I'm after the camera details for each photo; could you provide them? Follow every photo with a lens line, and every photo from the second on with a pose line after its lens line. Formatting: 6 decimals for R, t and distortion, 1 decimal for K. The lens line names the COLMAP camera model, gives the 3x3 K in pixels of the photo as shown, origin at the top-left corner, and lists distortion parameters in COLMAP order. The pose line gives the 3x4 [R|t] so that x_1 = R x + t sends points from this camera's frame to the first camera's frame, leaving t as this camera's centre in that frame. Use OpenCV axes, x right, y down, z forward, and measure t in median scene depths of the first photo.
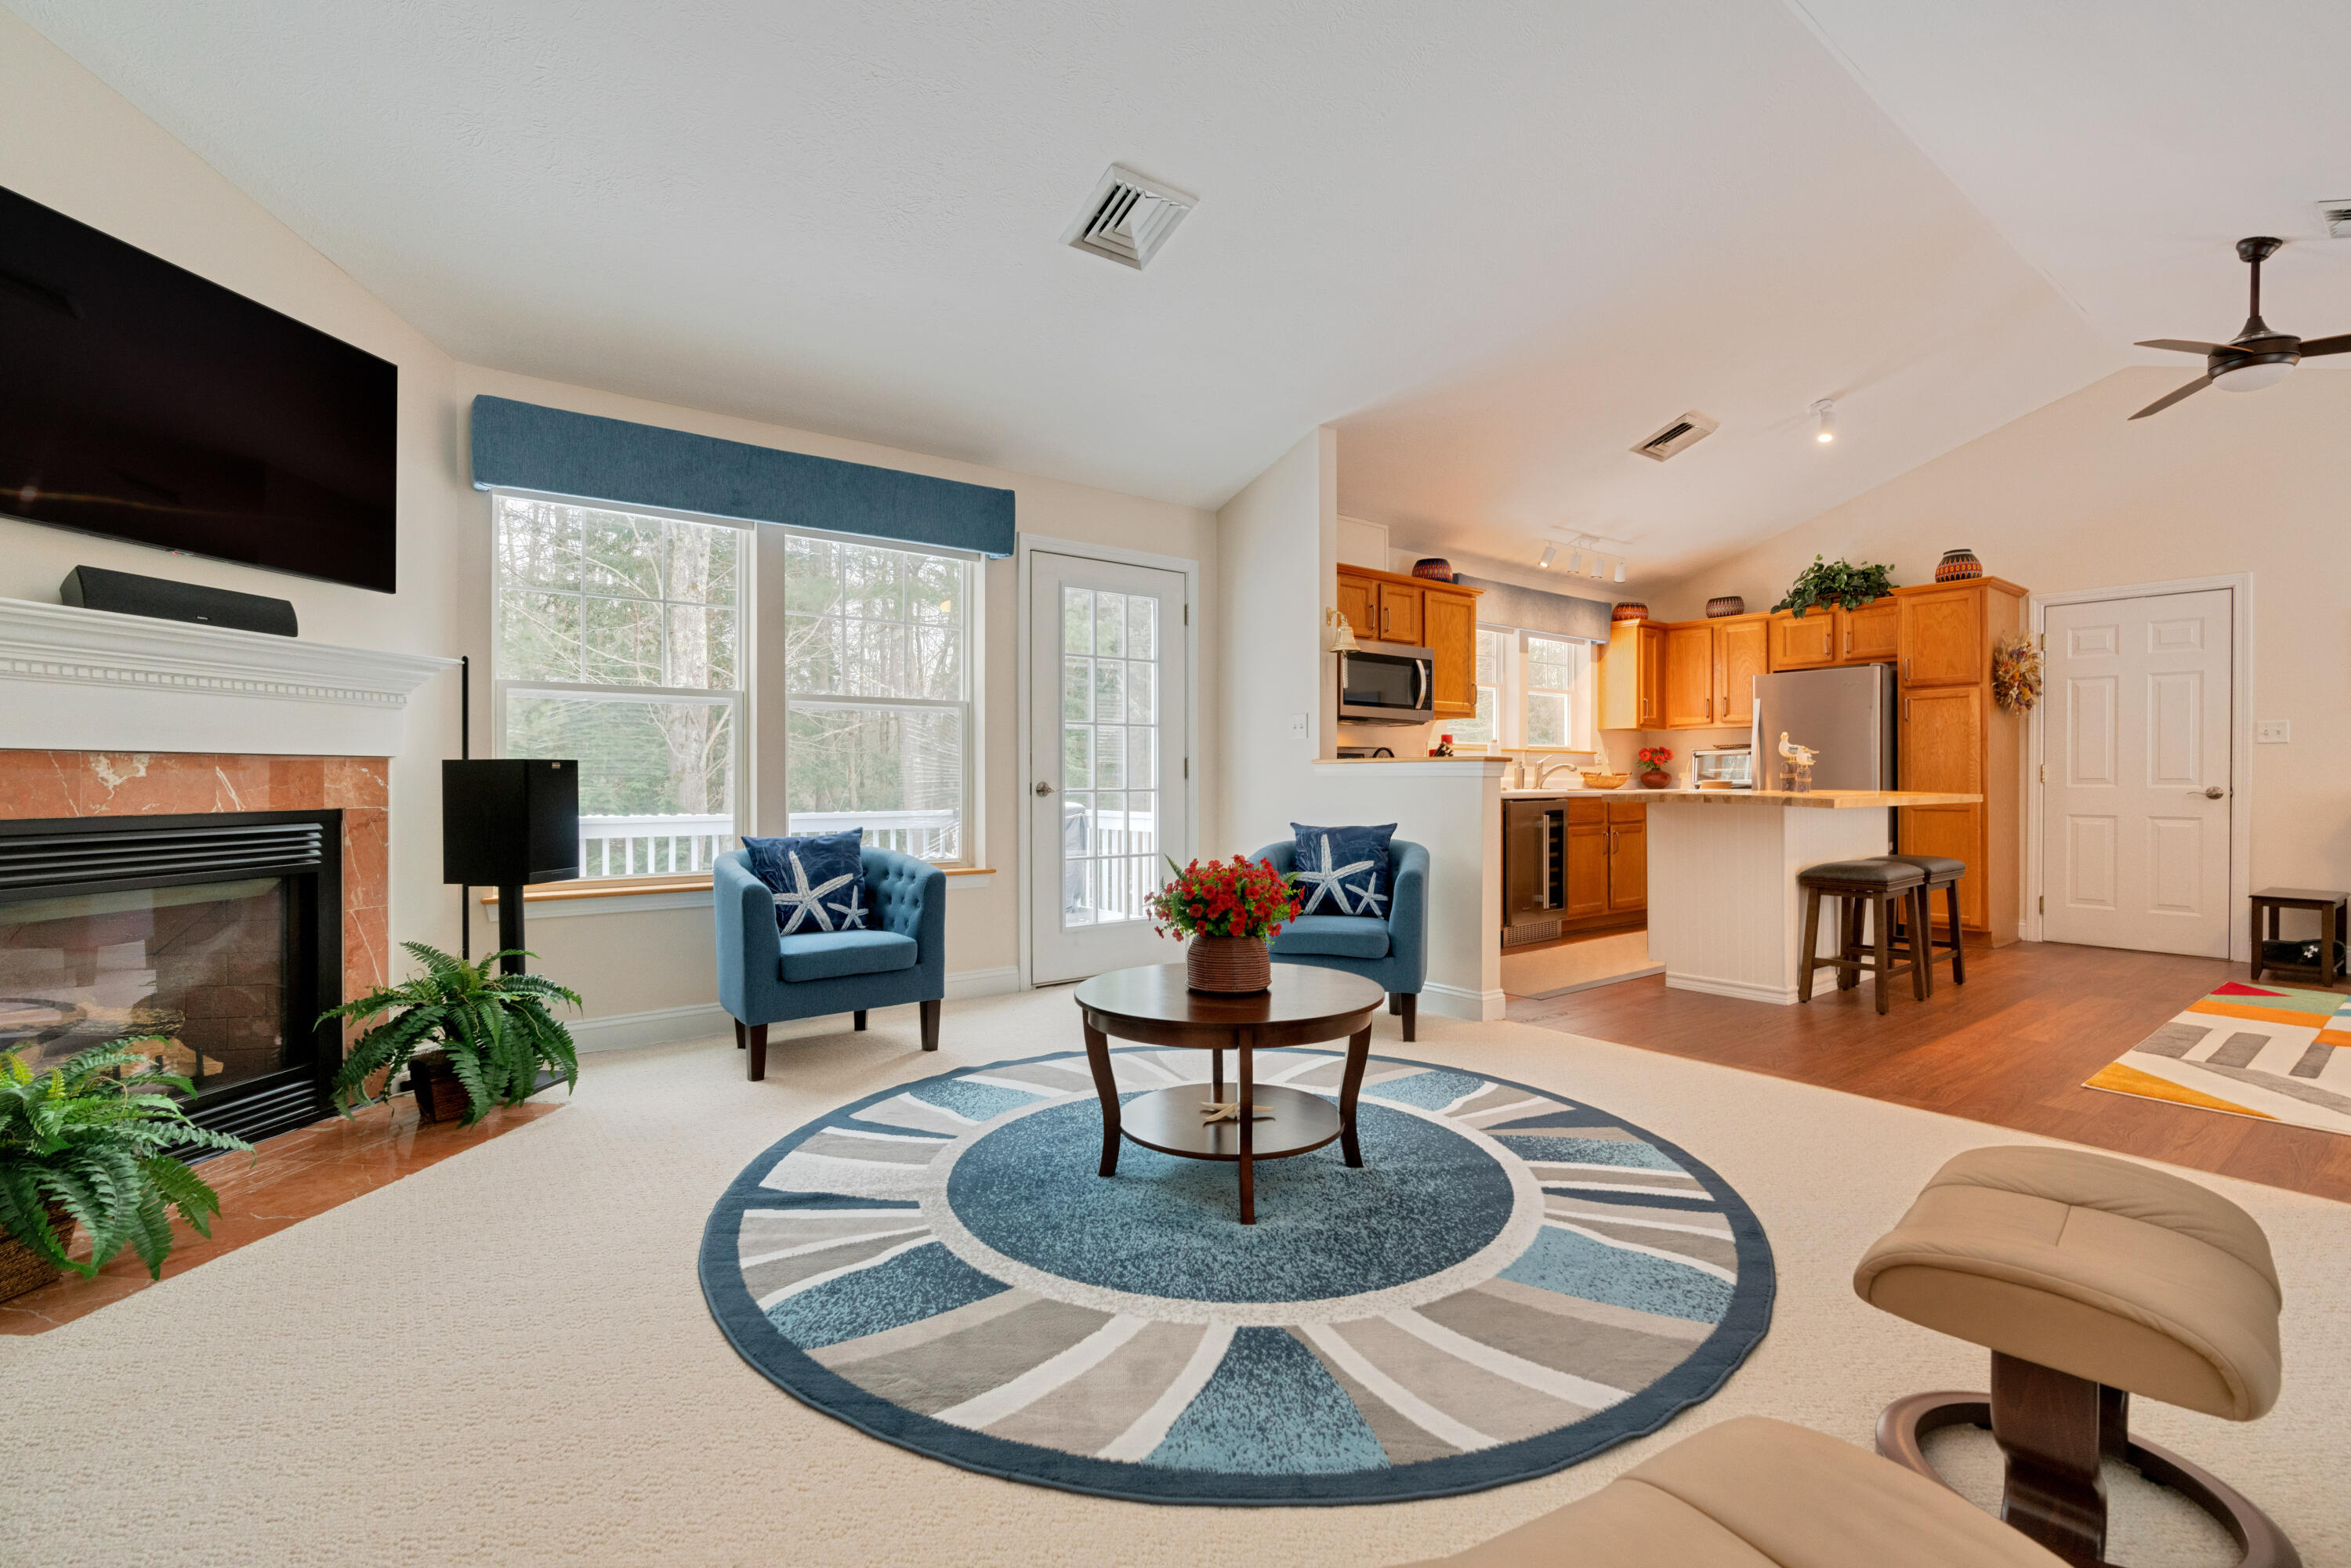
lens RADIAL K [[1047.9, 0, 1186.2], [0, 1047.9, 782.8], [0, 0, 1]] dist [-0.017649, 0.005894]
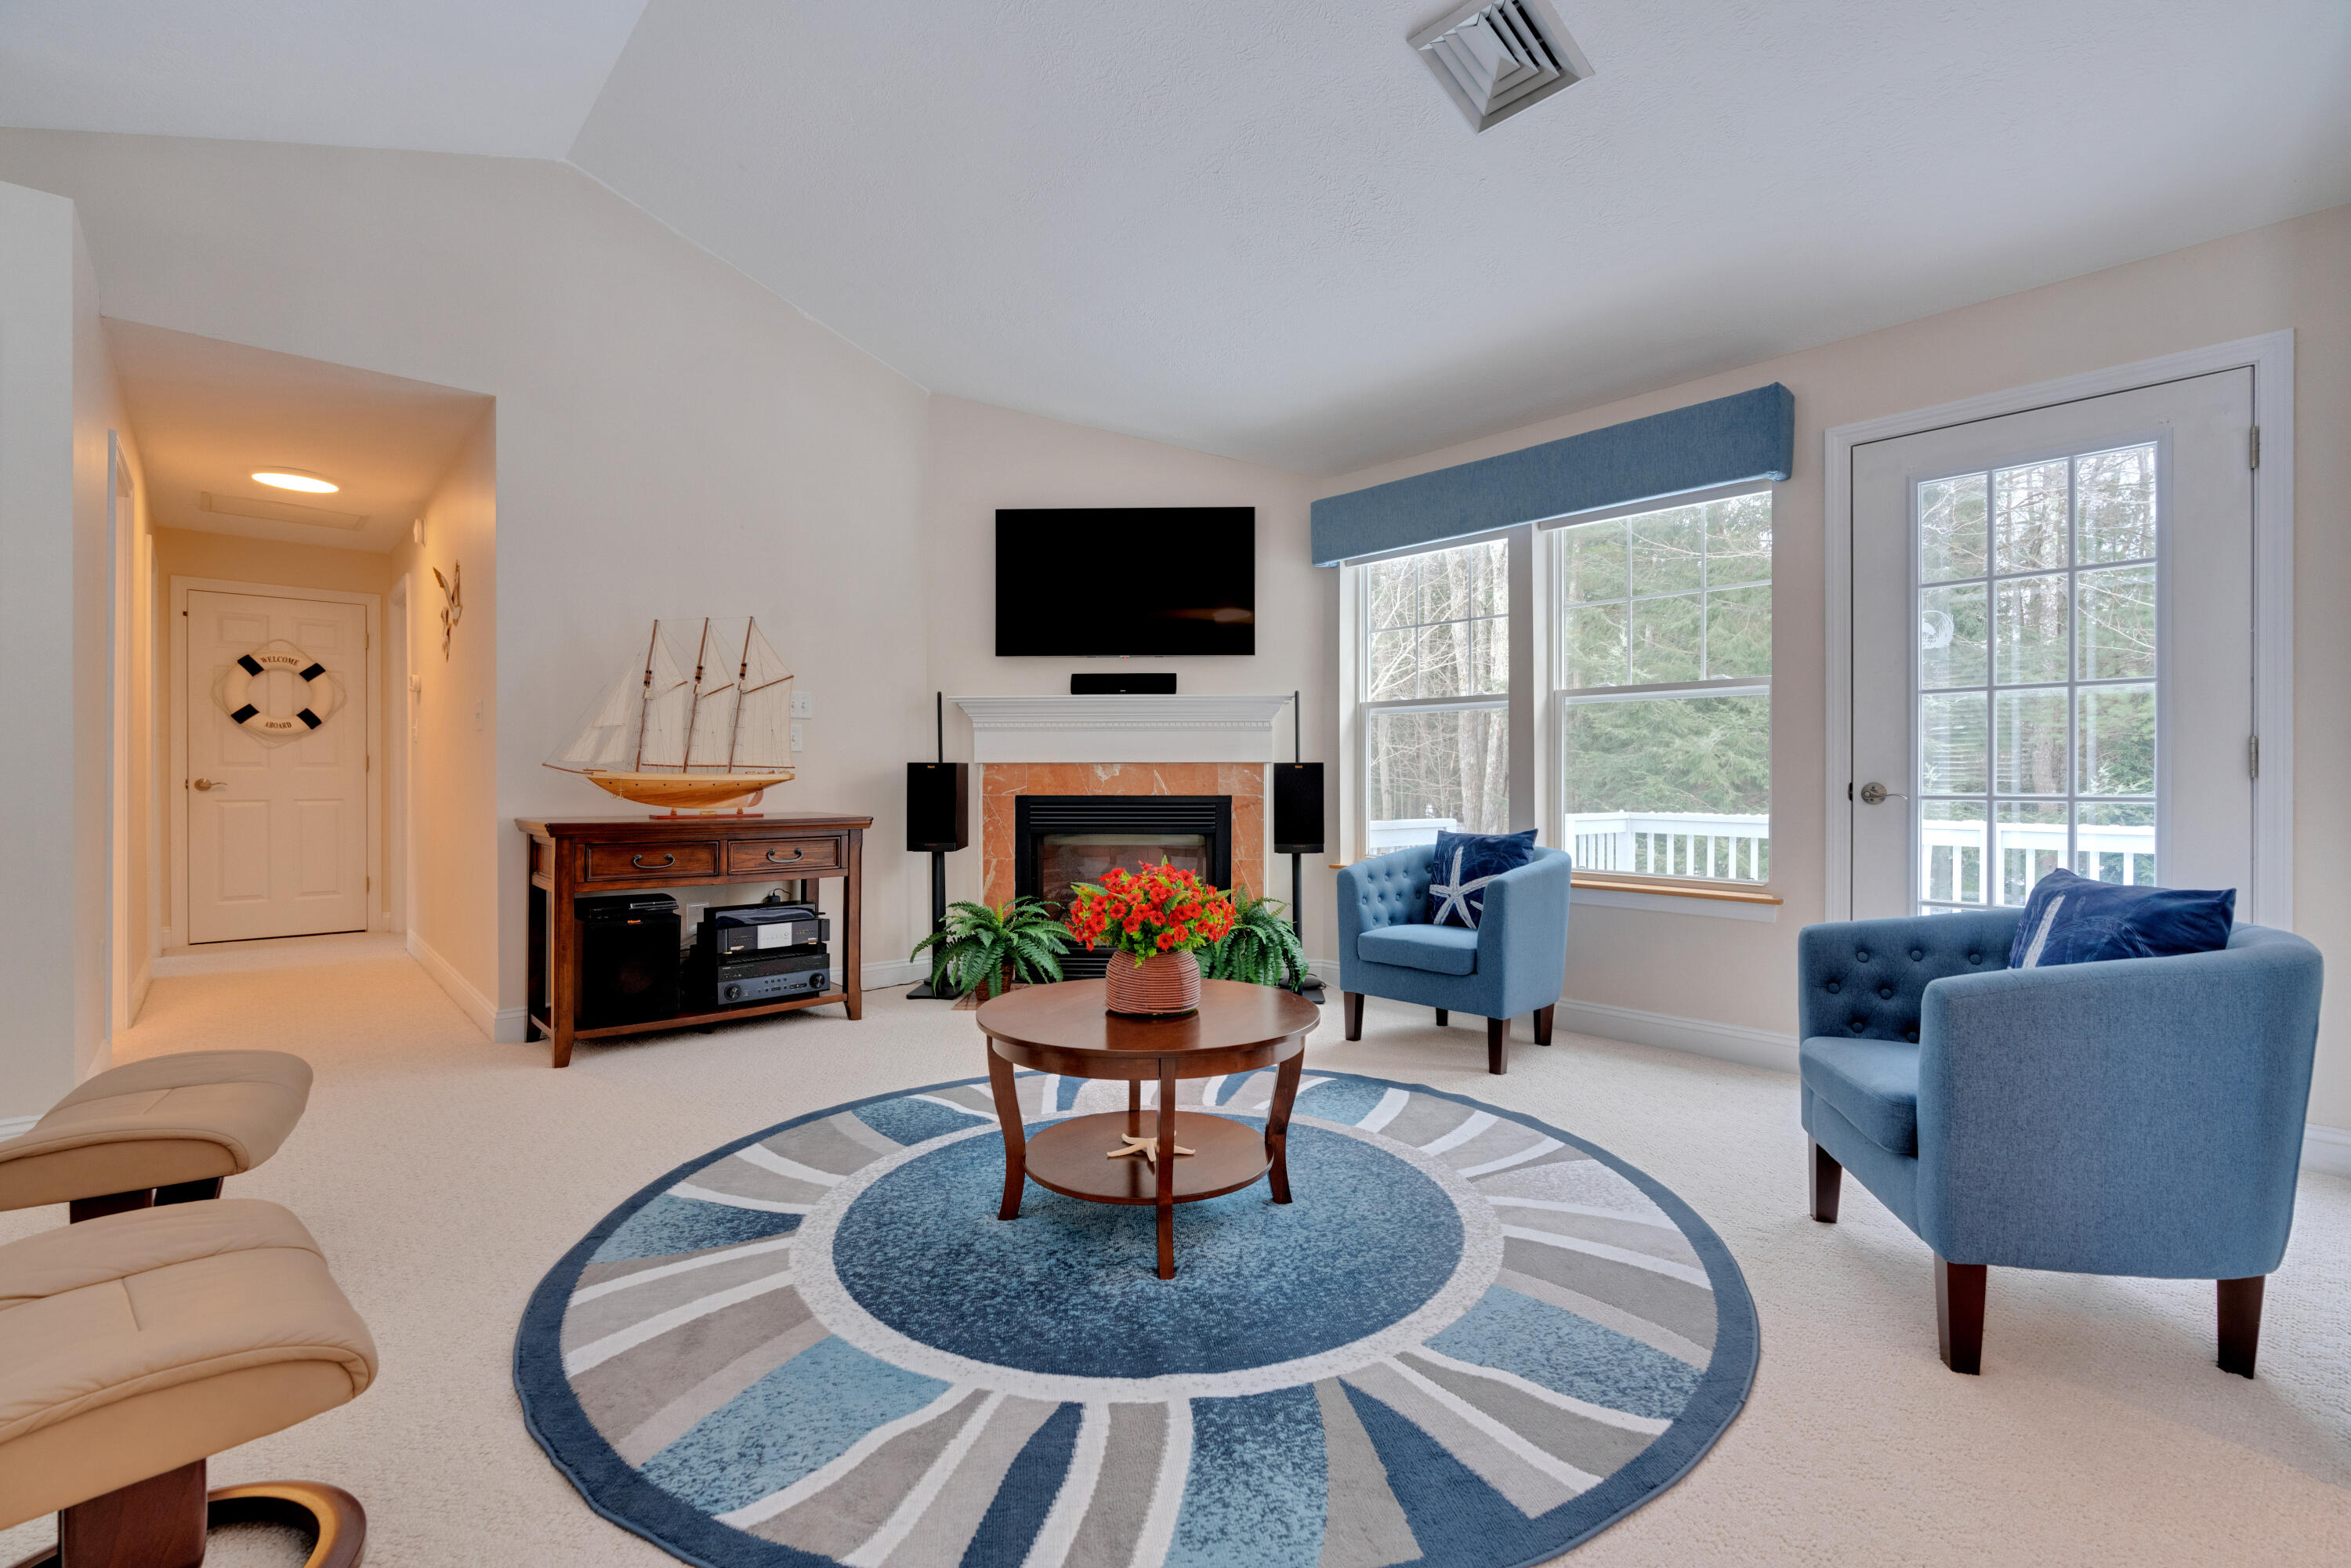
lens RADIAL K [[1047.9, 0, 1186.2], [0, 1047.9, 782.8], [0, 0, 1]] dist [-0.017649, 0.005894]
pose [[0.080798, 0.006558, -0.996709, 0.409917], [-0.004858, 0.999969, 0.006185, -0.002035], [0.996719, 0.004342, 0.080827, 0.416869]]
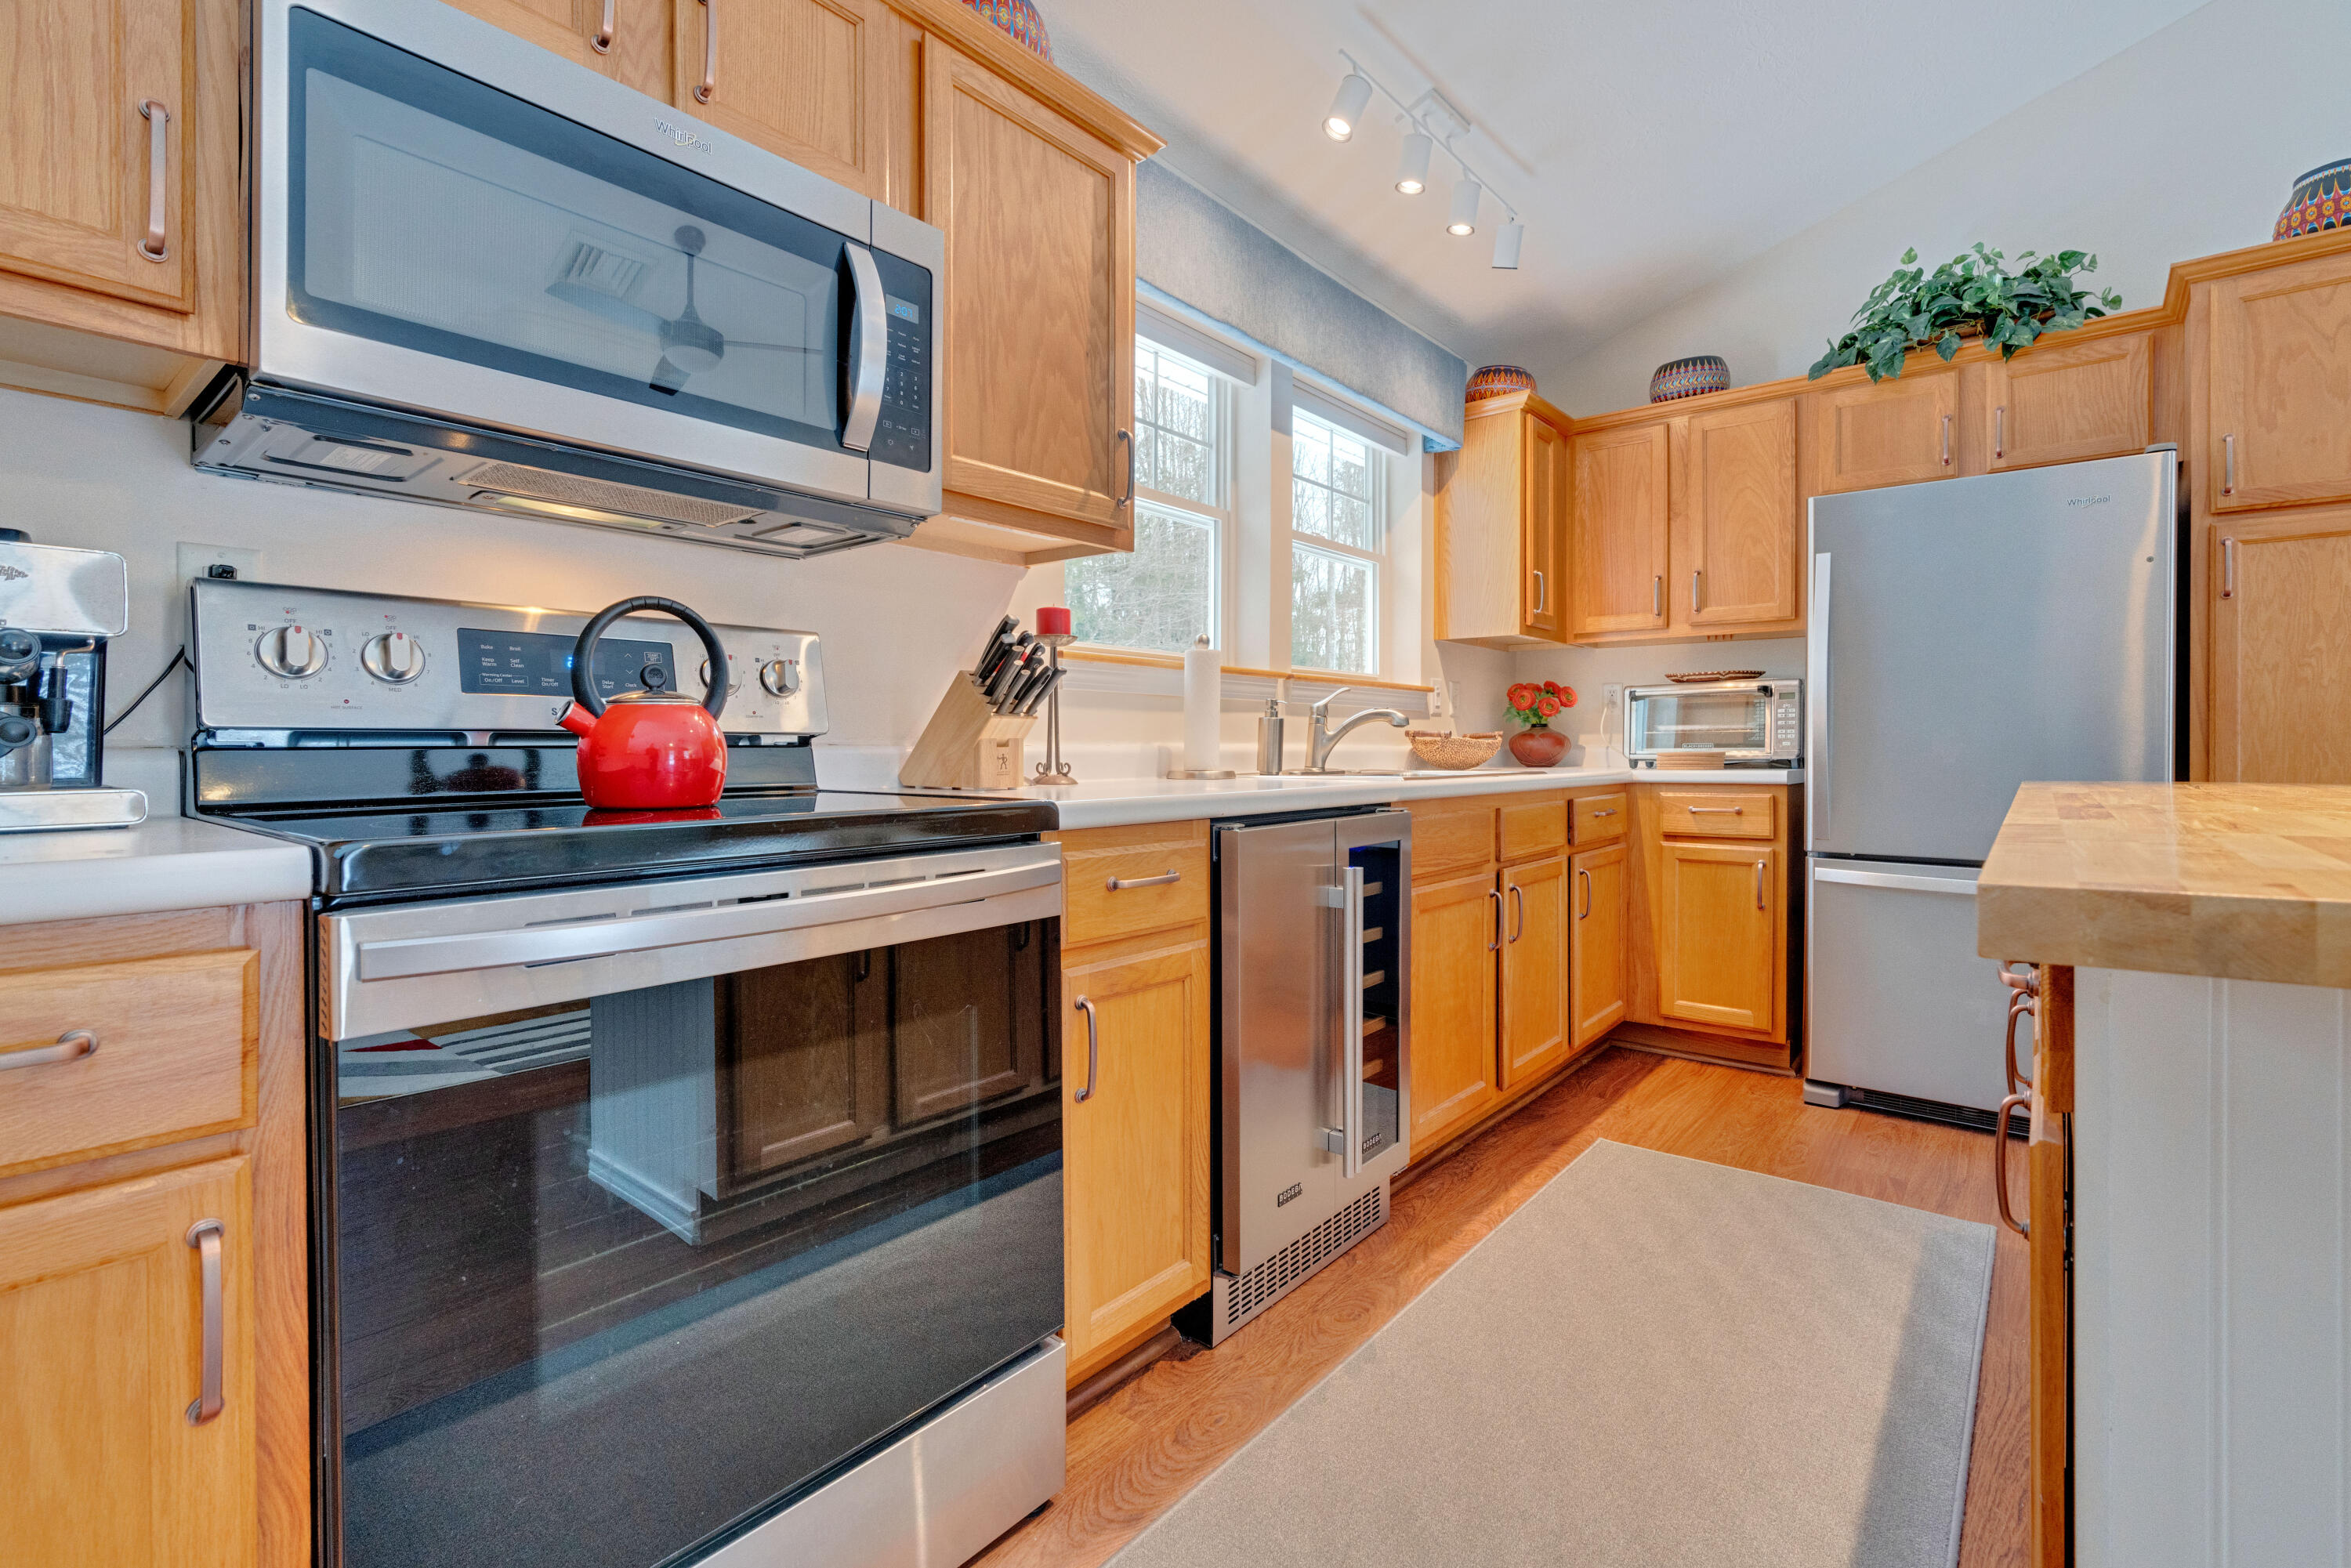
lens RADIAL K [[1047.2, 0, 1189.0], [0, 1047.2, 757.4], [0, 0, 1]] dist [-0.019025, 0.006435]
pose [[0.975134, -0.001908, 0.221607, 0.240993], [0.000261, 0.999972, 0.007459, -0.003065], [-0.221615, -0.007216, 0.975107, 0.745134]]
